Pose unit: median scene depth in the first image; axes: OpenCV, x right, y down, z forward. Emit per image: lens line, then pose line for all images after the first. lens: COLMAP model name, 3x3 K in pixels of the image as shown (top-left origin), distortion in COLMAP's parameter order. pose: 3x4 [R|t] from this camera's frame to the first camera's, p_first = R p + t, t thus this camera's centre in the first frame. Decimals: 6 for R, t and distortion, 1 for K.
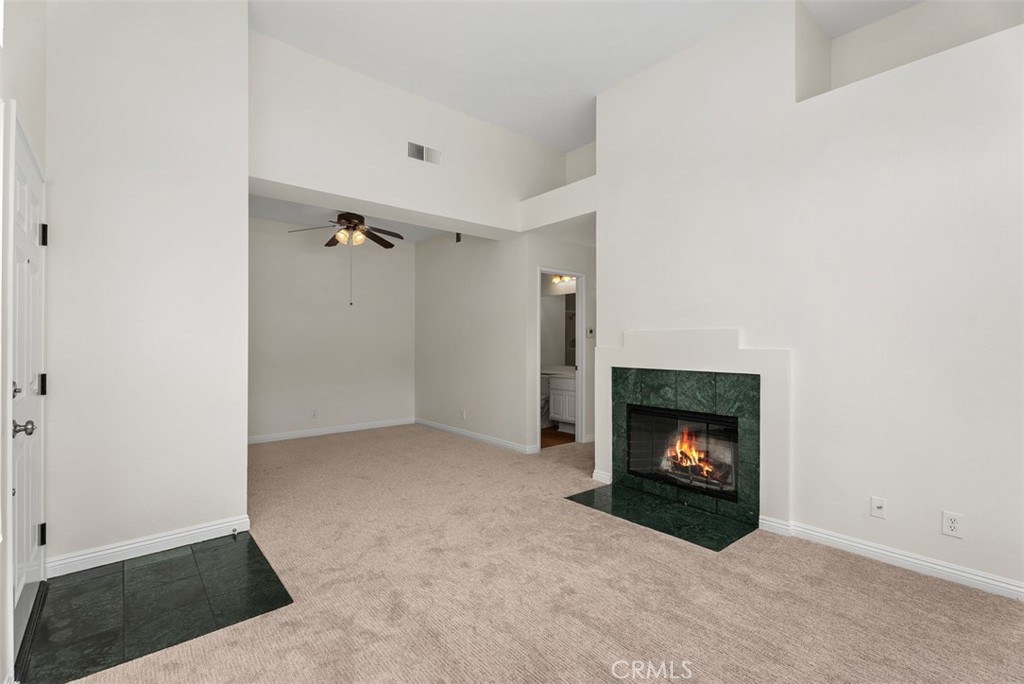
lens RADIAL K [[460.4, 0, 516.8], [0, 460.4, 340.9], [0, 0, 1]] dist [-0.012011, 0.002855]
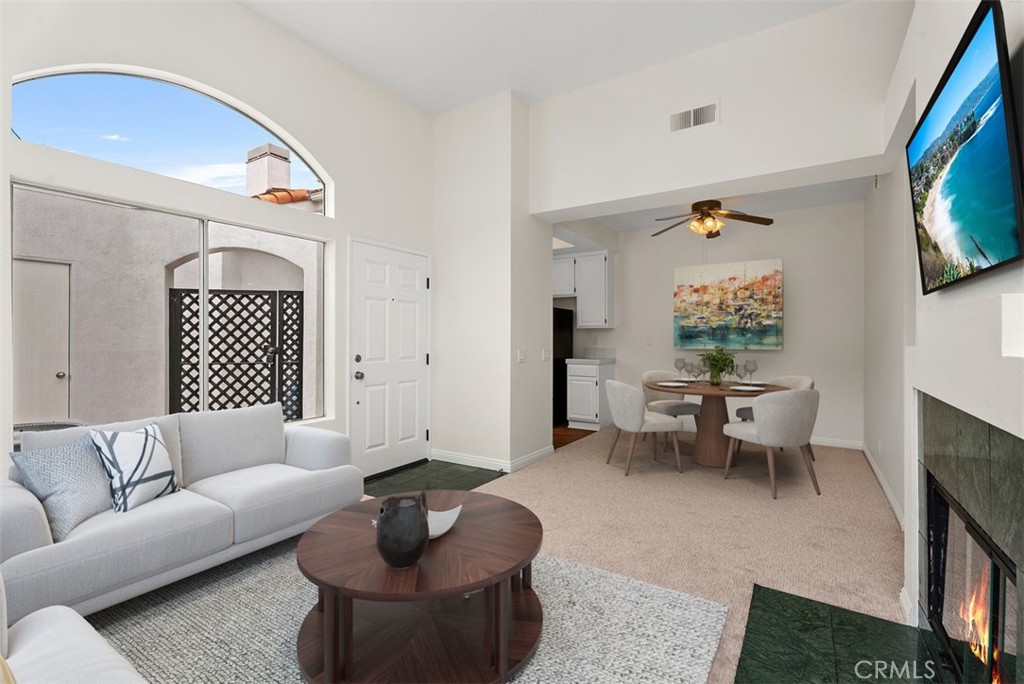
lens RADIAL K [[460.4, 0, 506.8], [0, 460.4, 336.7], [0, 0, 1]] dist [-0.012011, 0.002855]
pose [[0.267453, -0.006670, -0.963548, 0.556997], [0.000756, 0.999977, -0.006712, 0.007898], [0.963571, 0.001066, 0.267451, 0.459735]]
